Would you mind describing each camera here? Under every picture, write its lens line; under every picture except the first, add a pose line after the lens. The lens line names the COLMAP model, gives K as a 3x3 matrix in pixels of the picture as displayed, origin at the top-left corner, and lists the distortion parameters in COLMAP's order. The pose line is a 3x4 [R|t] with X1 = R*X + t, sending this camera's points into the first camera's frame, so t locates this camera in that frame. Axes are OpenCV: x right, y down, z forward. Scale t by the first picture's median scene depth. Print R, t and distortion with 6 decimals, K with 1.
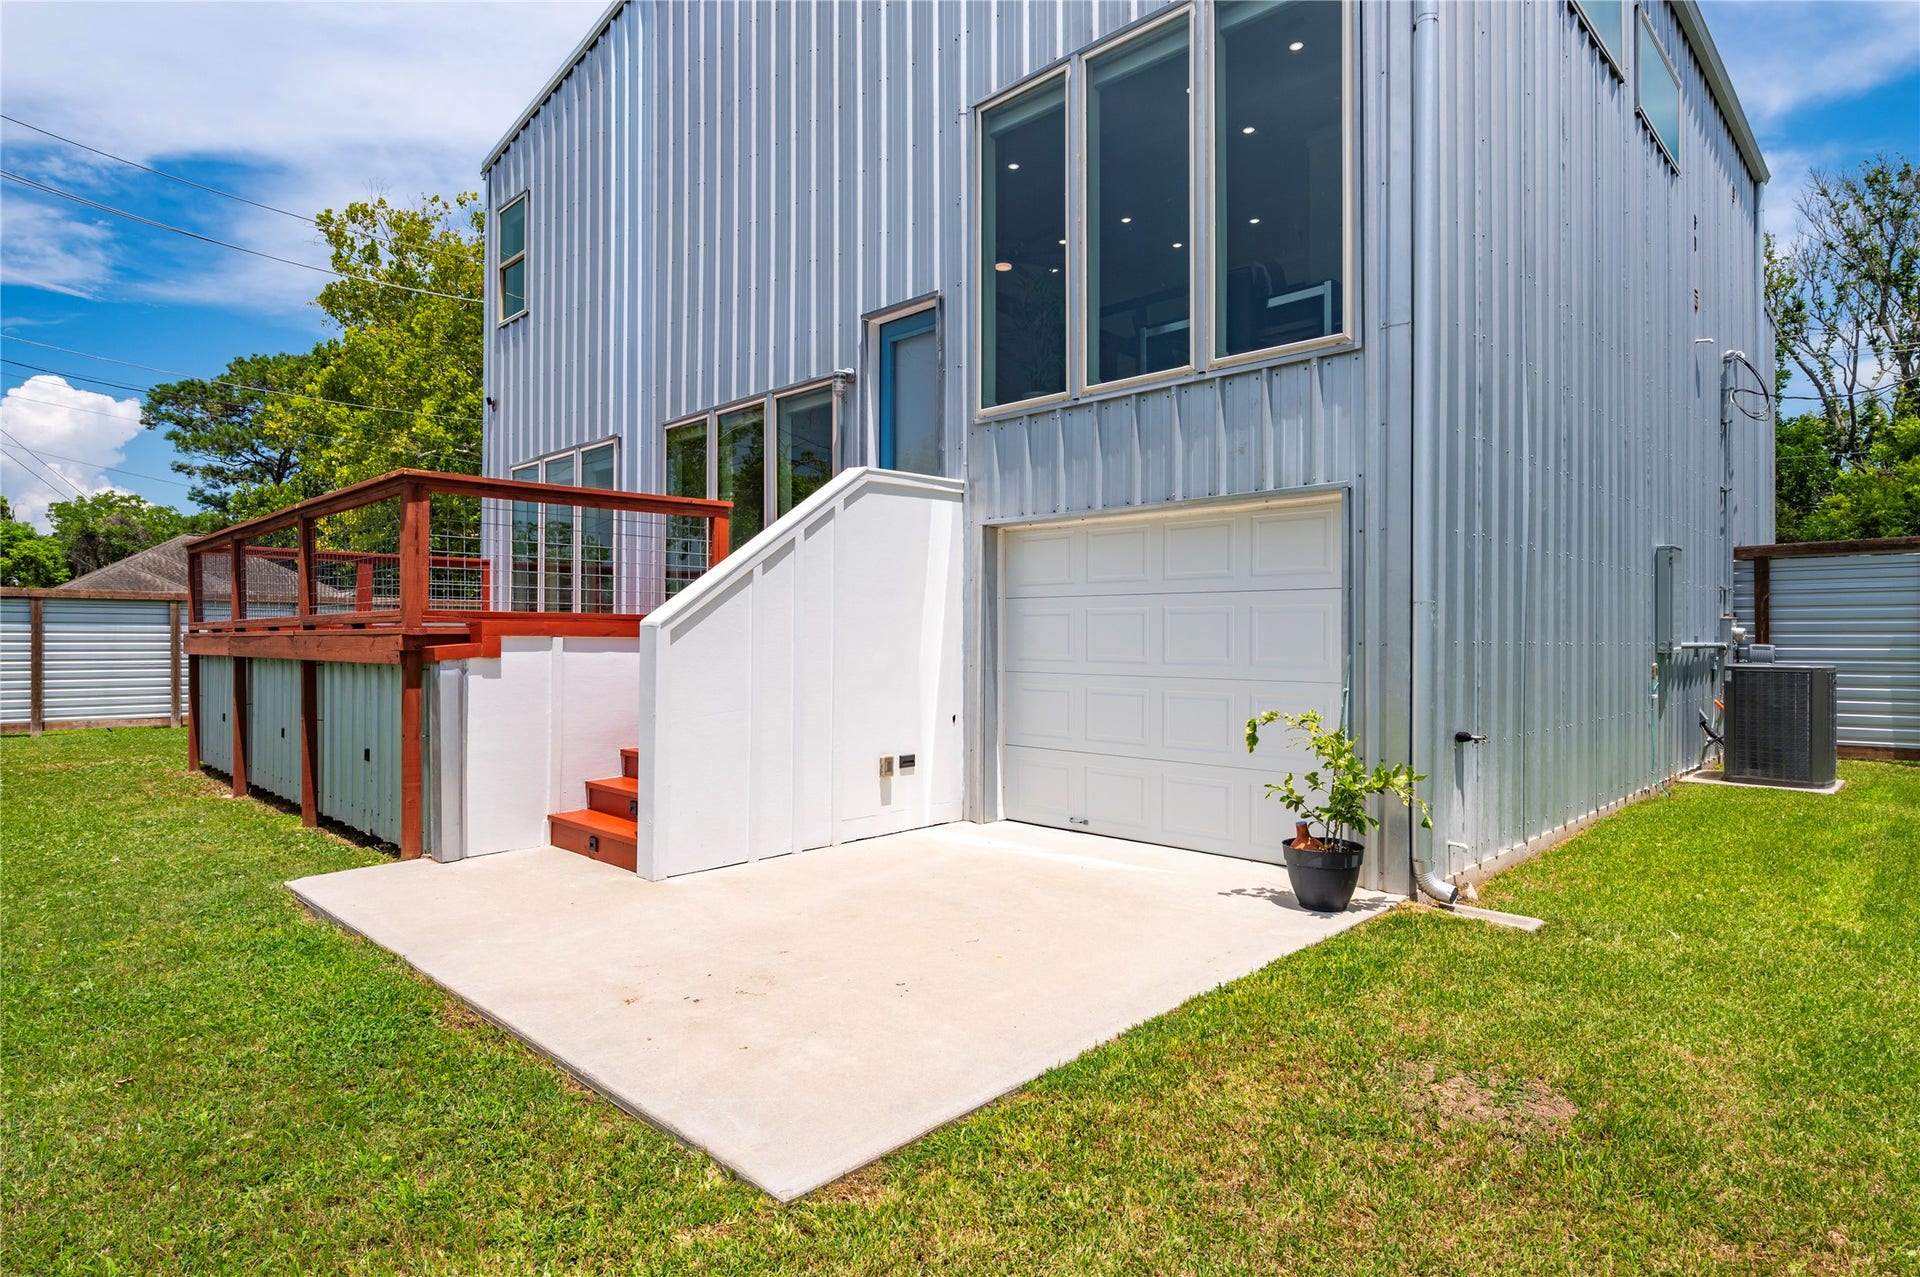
lens RADIAL K [[1032.9, 0, 964.7], [0, 1032.9, 632.1], [0, 0, 1]] dist [-0.005884, 0.000545]
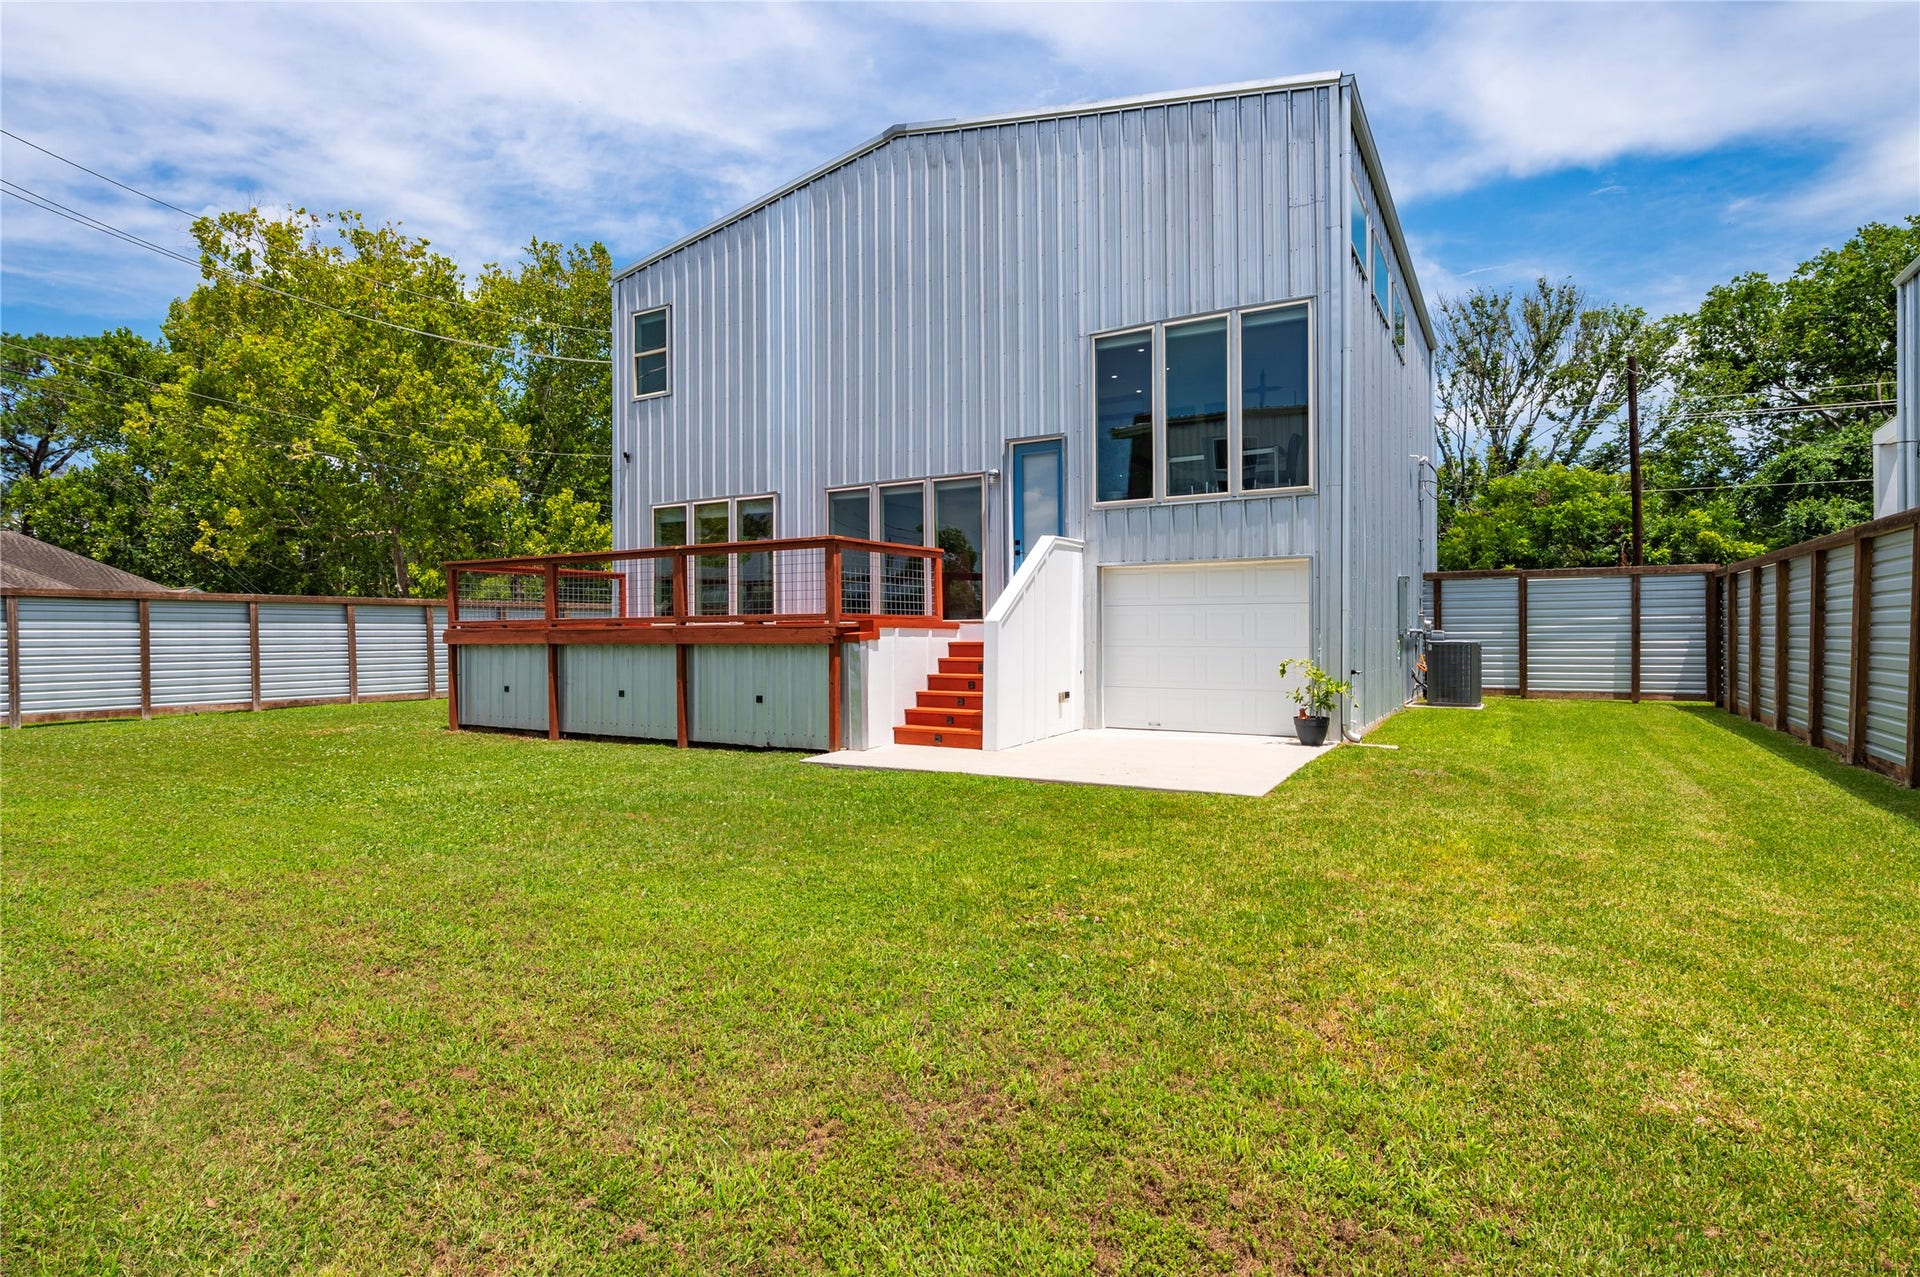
lens RADIAL K [[979.6, 0, 947.9], [0, 979.6, 632.2], [0, 0, 1]] dist [-0.001249, 0.000024]
pose [[0.971117, -0.006173, 0.238523, -0.476273], [0.004751, 0.999967, 0.006537, 0.000588], [-0.238555, -0.005216, 0.971115, -0.453006]]
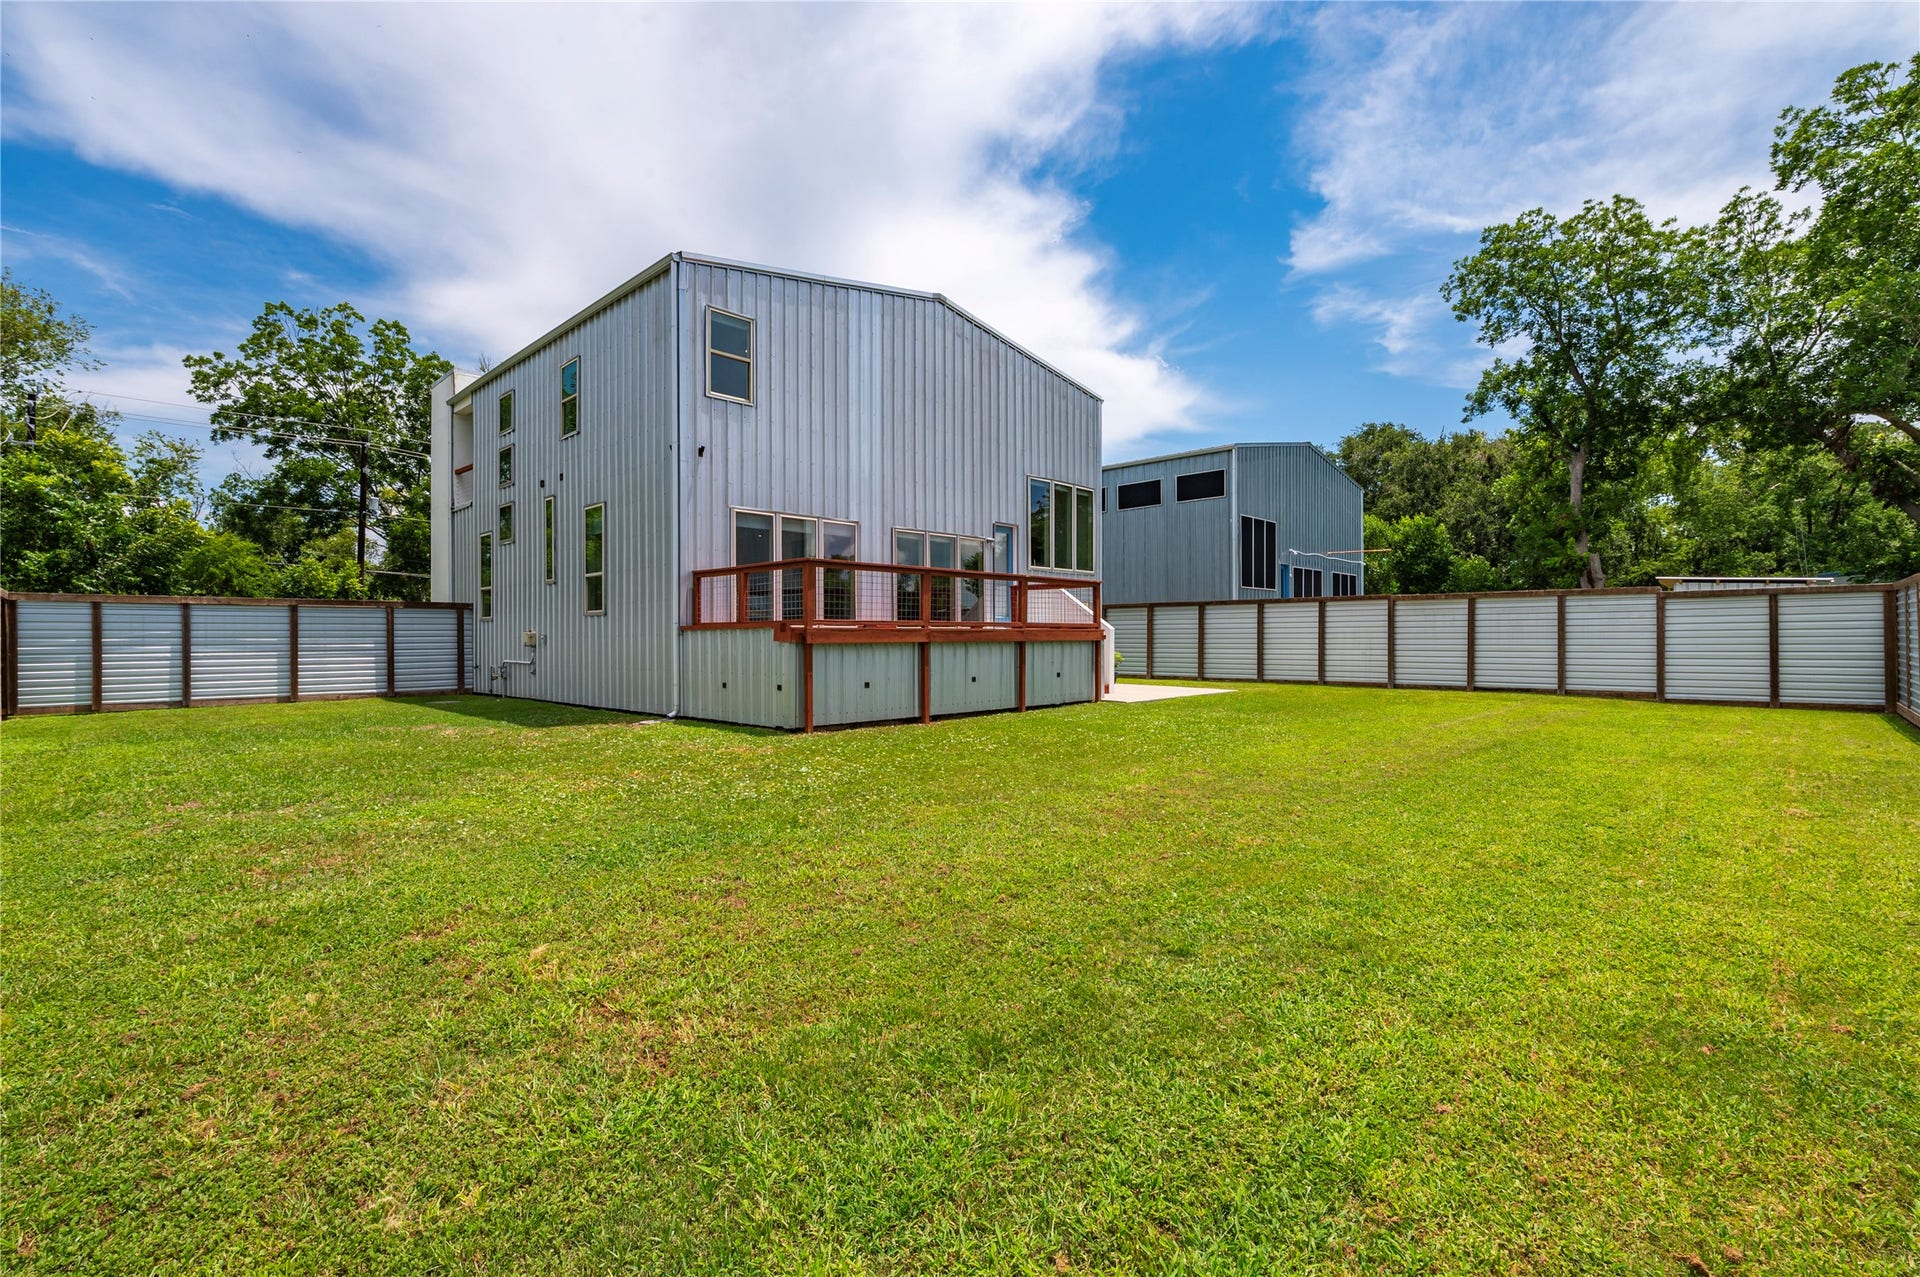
lens RADIAL K [[868.9, 0, 949.7], [0, 868.9, 639.0], [0, 0, 1]] dist [-0.009221, 0.001897]
pose [[0.000324, -0.000433, 1.000000, -2.069572], [-0.005698, 0.999984, 0.000435, 0.016396], [-0.999984, -0.005698, 0.000321, 0.917348]]
